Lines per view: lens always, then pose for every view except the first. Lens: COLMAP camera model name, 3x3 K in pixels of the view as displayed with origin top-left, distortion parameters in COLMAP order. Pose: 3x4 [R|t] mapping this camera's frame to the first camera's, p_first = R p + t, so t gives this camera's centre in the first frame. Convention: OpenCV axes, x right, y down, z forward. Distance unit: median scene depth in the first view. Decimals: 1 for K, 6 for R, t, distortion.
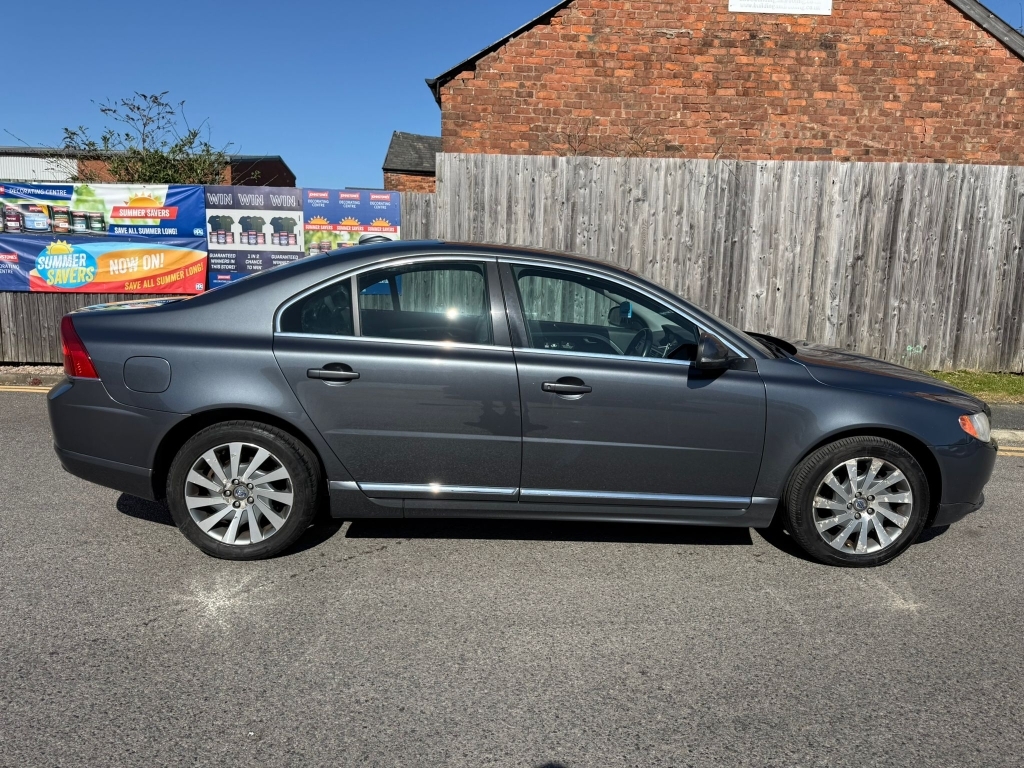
lens RADIAL K [[731.5, 0, 505.8], [0, 731.5, 389.3], [0, 0, 1]] dist [0.063451, -0.081179]
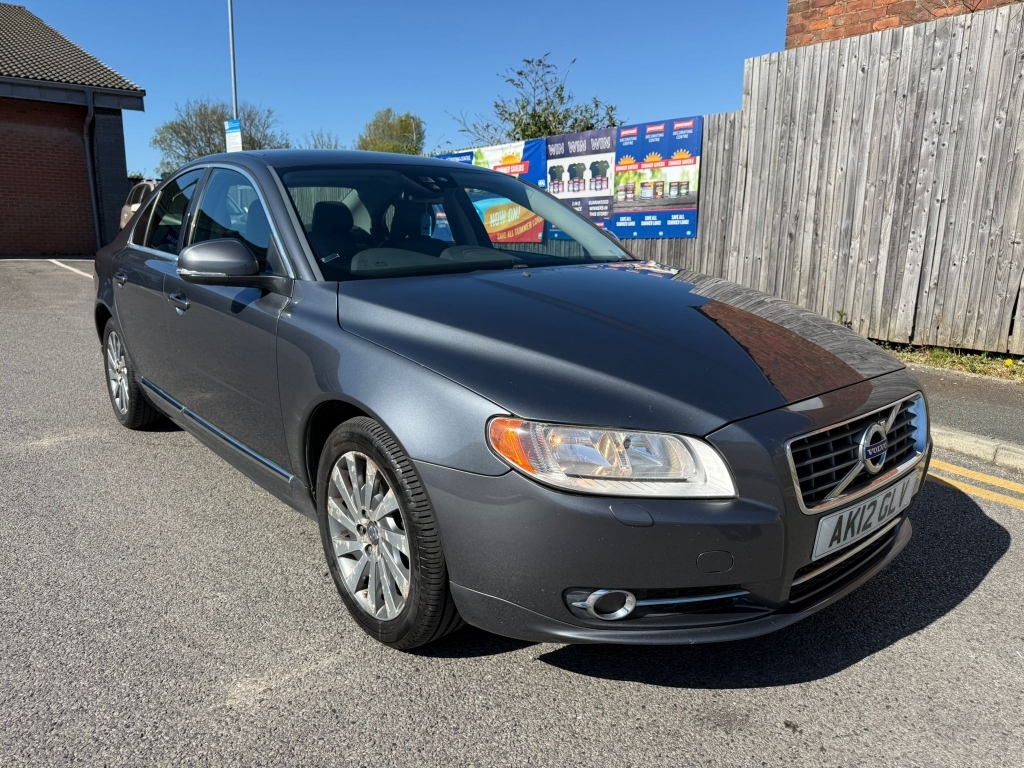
lens RADIAL K [[758.4, 0, 516.9], [0, 758.4, 383.2], [0, 0, 1]] dist [0.028192, -0.030906]
pose [[0.609797, 0.129098, -0.781973, 0.435045], [-0.117654, 0.990458, 0.071769, -0.002768], [0.783776, 0.048238, 0.619167, 0.299751]]
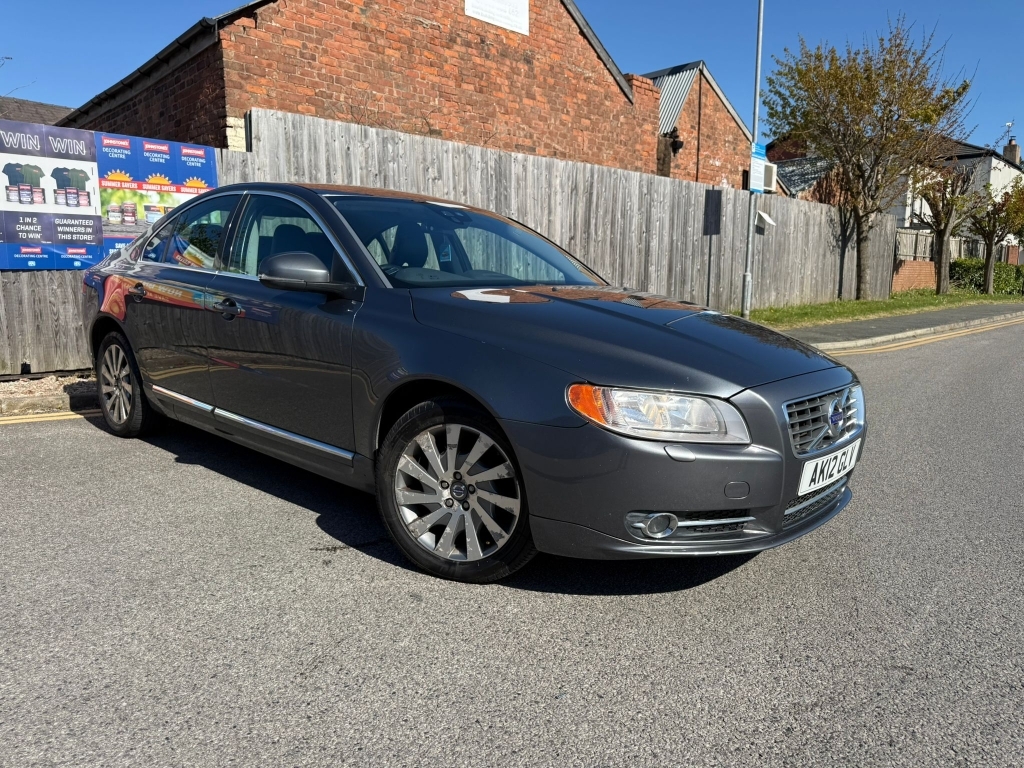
lens RADIAL K [[765.3, 0, 516.5], [0, 765.3, 382.4], [0, 0, 1]] dist [0.080040, -0.101650]
pose [[0.718339, -0.114141, 0.686266, -0.521723], [0.116553, 0.992252, 0.043032, -0.000526], [-0.685860, 0.049075, 0.726077, 0.127828]]
